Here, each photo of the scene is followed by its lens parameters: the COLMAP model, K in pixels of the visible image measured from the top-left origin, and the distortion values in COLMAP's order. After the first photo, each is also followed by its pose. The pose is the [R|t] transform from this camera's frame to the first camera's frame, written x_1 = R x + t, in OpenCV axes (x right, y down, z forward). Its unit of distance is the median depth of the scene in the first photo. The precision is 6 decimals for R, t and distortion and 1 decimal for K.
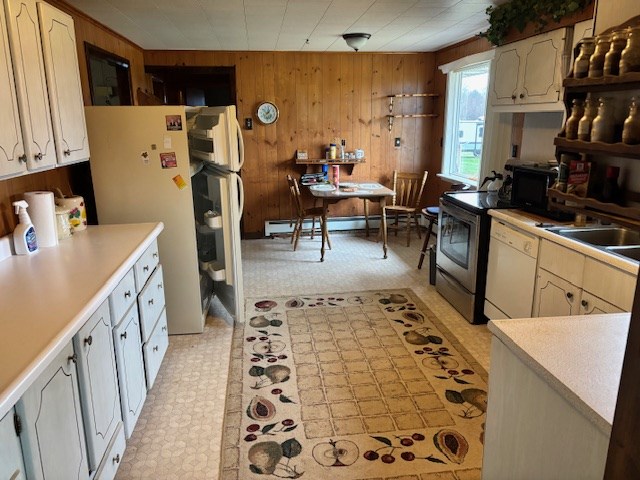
lens RADIAL K [[478.3, 0, 318.7], [0, 478.3, 239.2], [0, 0, 1]] dist [0.001021, 0.002024]
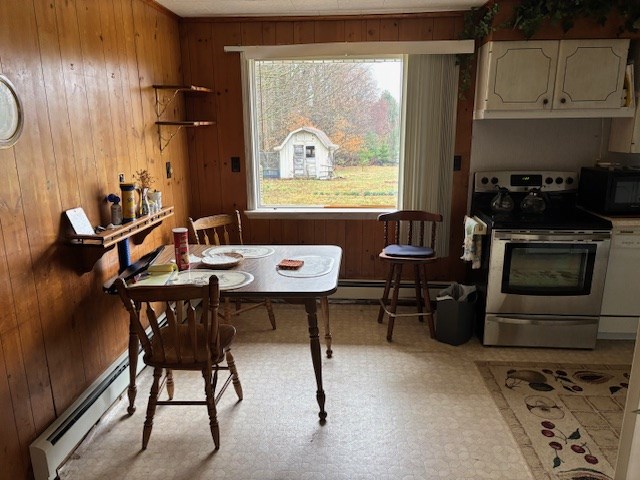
lens RADIAL K [[478.3, 0, 319.9], [0, 478.3, 240.3], [0, 0, 1]] dist [0.001021, 0.002024]
pose [[0.190647, -0.217600, 0.957238, -0.539860], [0.246224, 0.954550, 0.167950, -0.267937], [-0.950277, 0.203676, 0.235561, 1.103570]]
